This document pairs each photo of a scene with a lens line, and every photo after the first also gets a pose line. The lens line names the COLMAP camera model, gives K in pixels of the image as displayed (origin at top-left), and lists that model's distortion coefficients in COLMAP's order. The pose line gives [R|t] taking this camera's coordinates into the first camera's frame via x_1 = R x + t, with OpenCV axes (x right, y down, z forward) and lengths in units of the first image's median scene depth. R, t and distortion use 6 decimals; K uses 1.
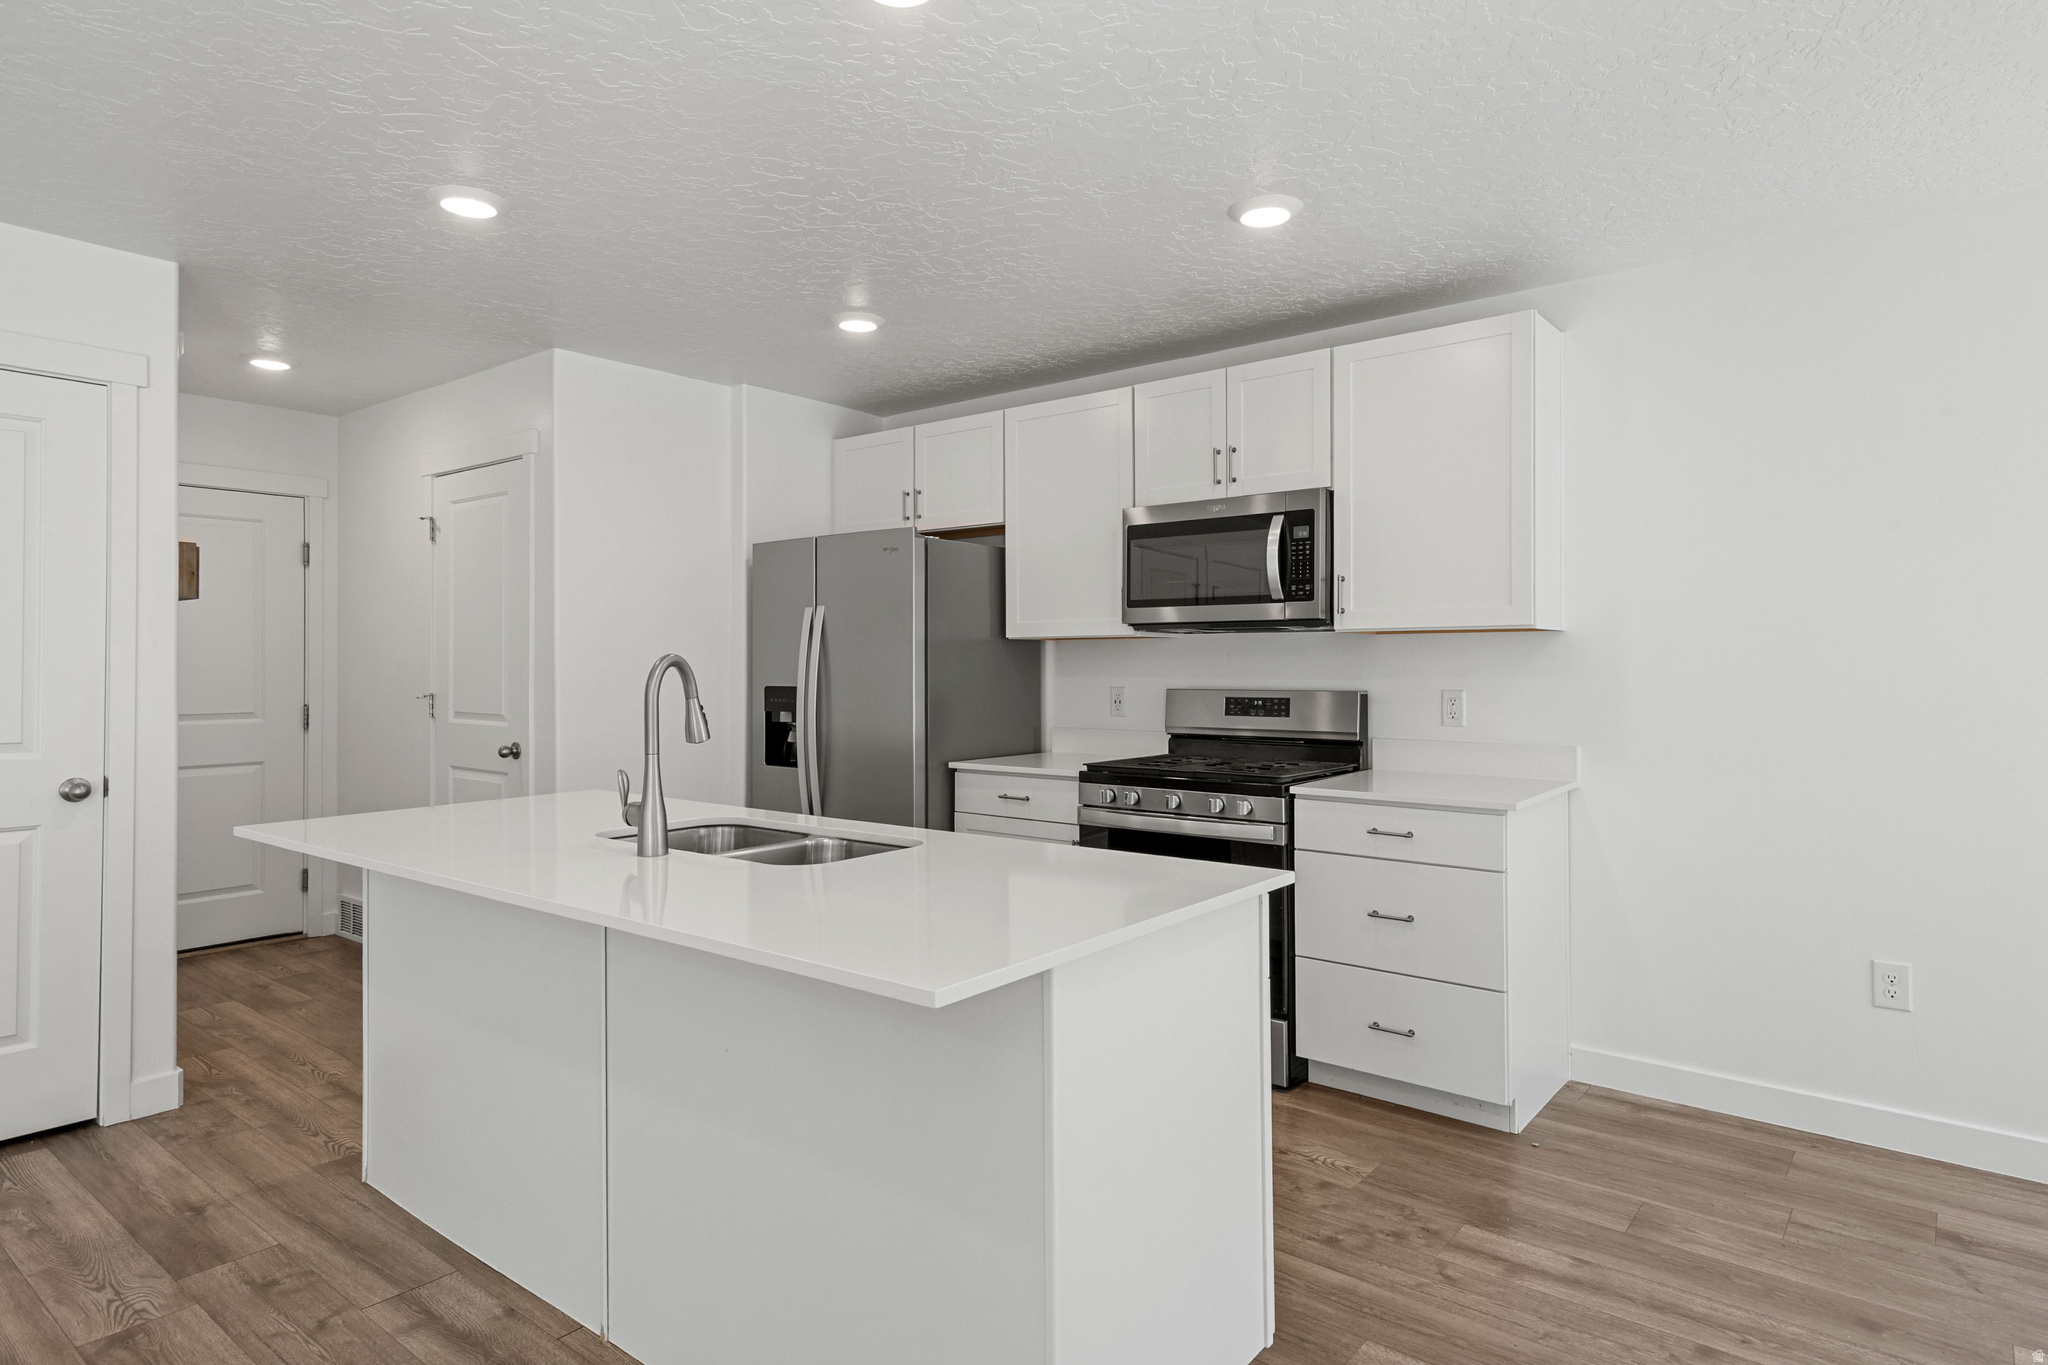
lens RADIAL K [[1126.2, 0, 1024.6], [0, 1126.2, 698.5], [0, 0, 1]] dist [0.011042, -0.000412]
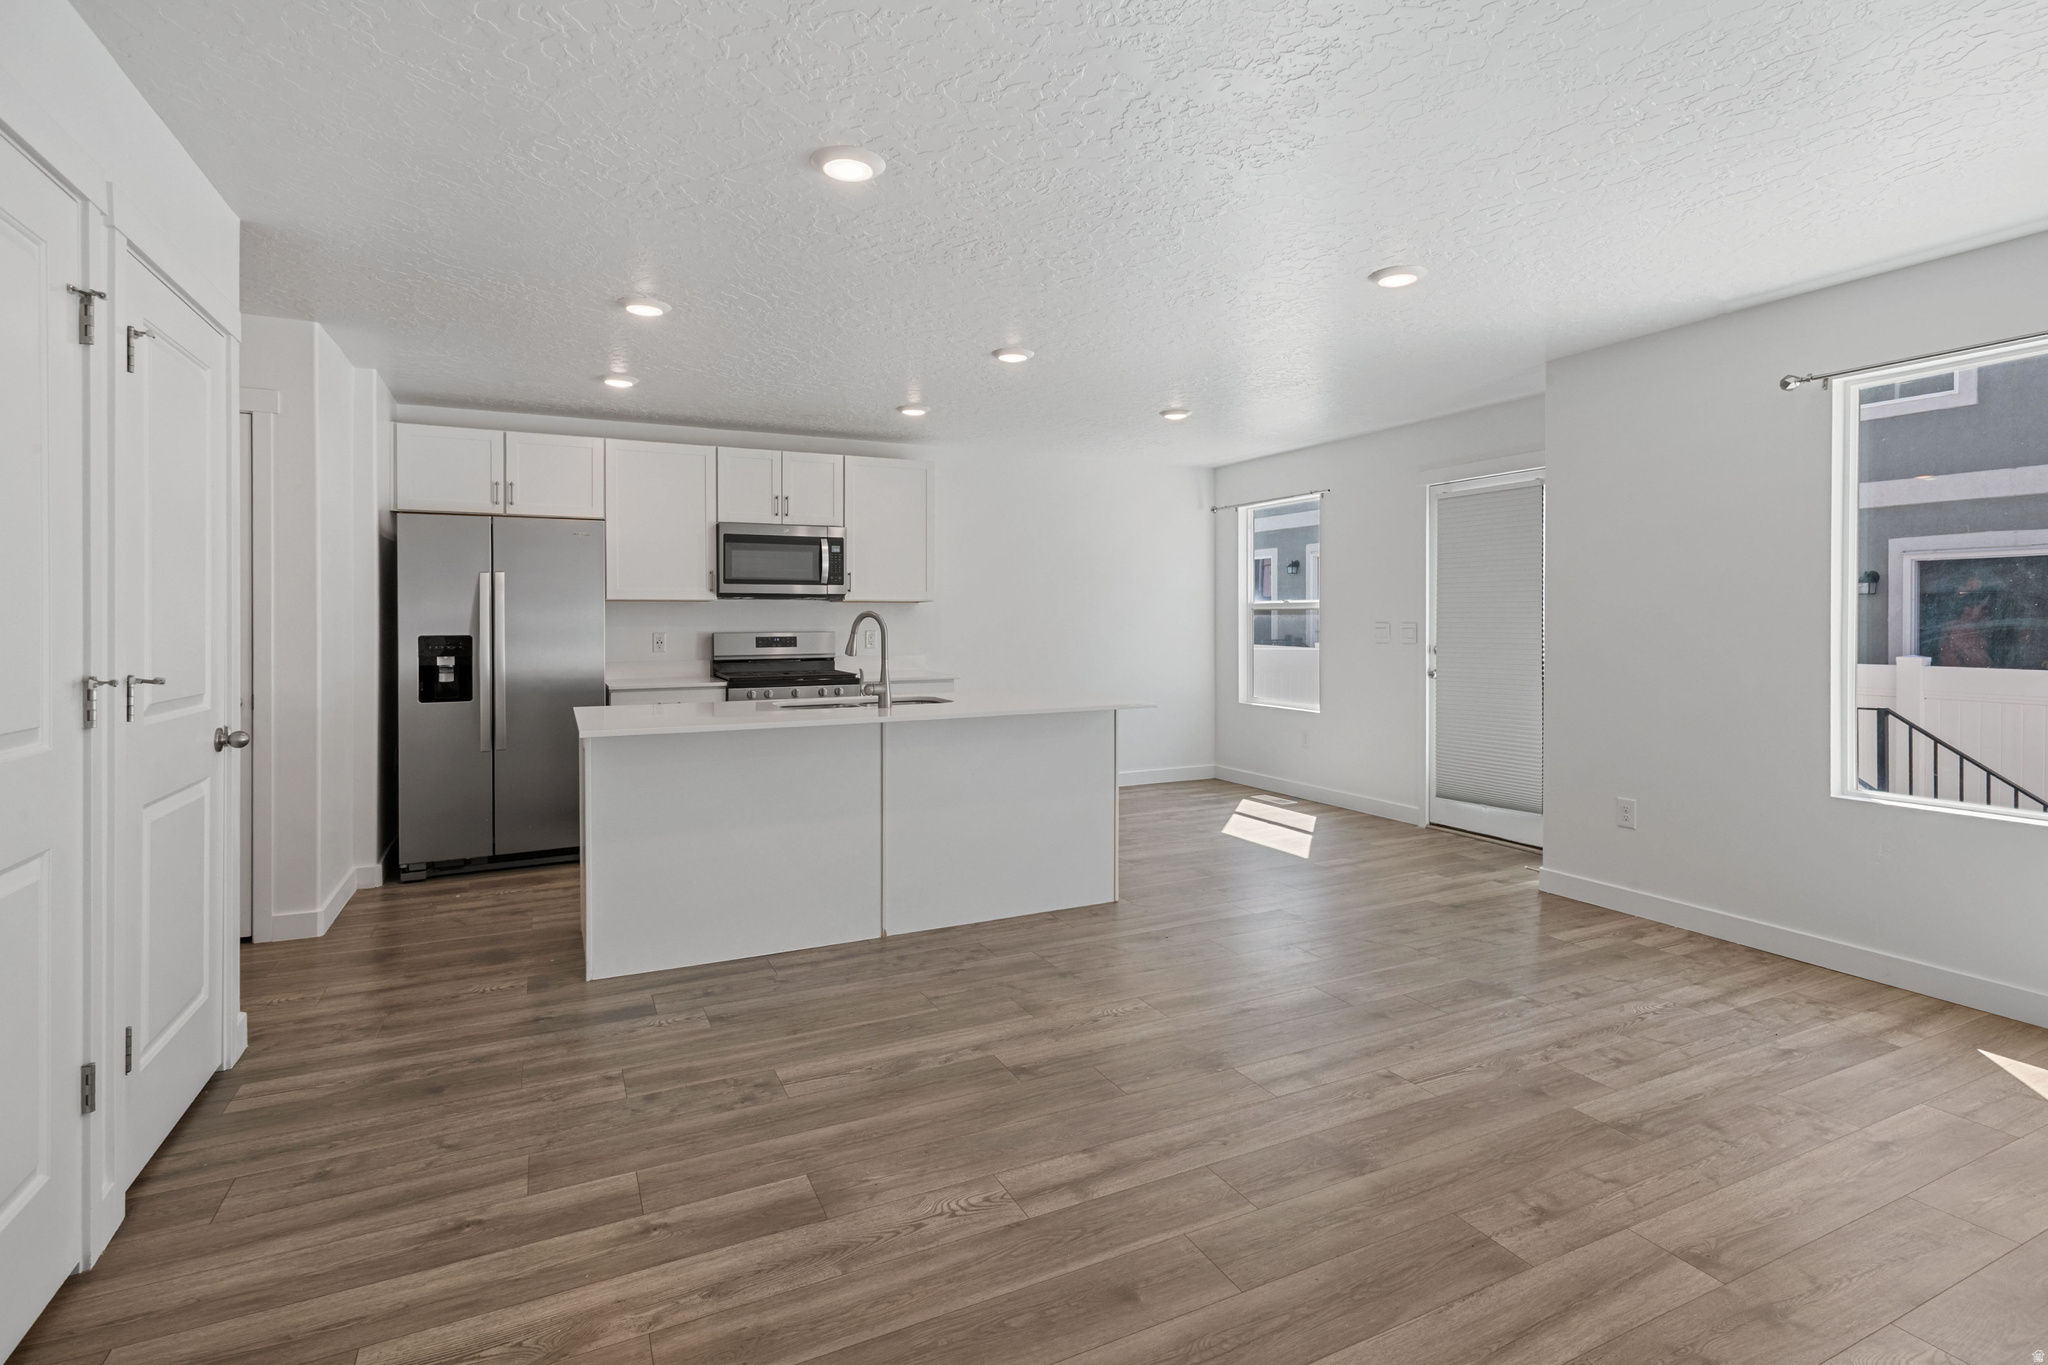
lens RADIAL K [[992.7, 0, 1042.8], [0, 992.7, 617.8], [0, 0, 1]] dist [0.004302, 0.000455]
pose [[0.427300, 0.004223, 0.904100, -1.061334], [0.029200, 0.999403, -0.018469, 0.010802], [-0.903638, 0.034291, 0.426922, -0.036653]]
